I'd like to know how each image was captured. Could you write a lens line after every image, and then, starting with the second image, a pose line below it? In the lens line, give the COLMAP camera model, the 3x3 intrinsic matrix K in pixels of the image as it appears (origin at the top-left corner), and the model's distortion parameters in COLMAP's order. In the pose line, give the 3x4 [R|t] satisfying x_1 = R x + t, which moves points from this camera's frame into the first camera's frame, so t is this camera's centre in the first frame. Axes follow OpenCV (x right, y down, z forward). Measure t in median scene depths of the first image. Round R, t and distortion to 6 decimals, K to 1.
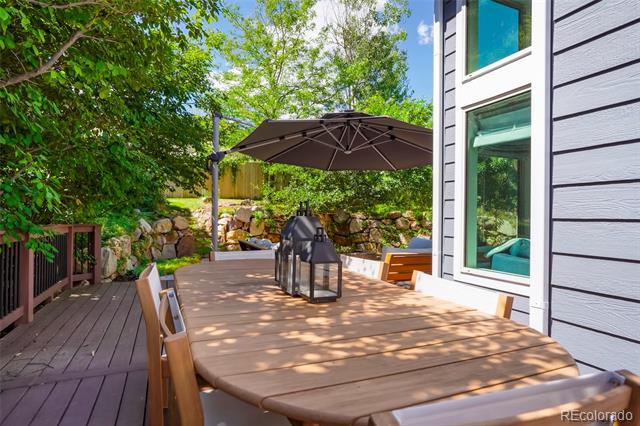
lens RADIAL K [[378.8, 0, 319.5], [0, 378.8, 216.8], [0, 0, 1]] dist [0.006025, 0.003532]
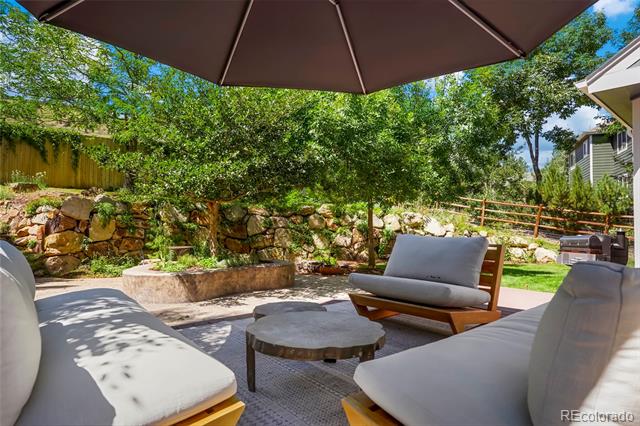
lens RADIAL K [[378.8, 0, 315.1], [0, 378.8, 212.4], [0, 0, 1]] dist [0.006025, 0.003532]
pose [[0.959868, 0.001994, 0.280446, 0.000707], [0.004787, 0.999713, -0.023493, 0.017565], [-0.280412, 0.023893, 0.959582, 0.267495]]
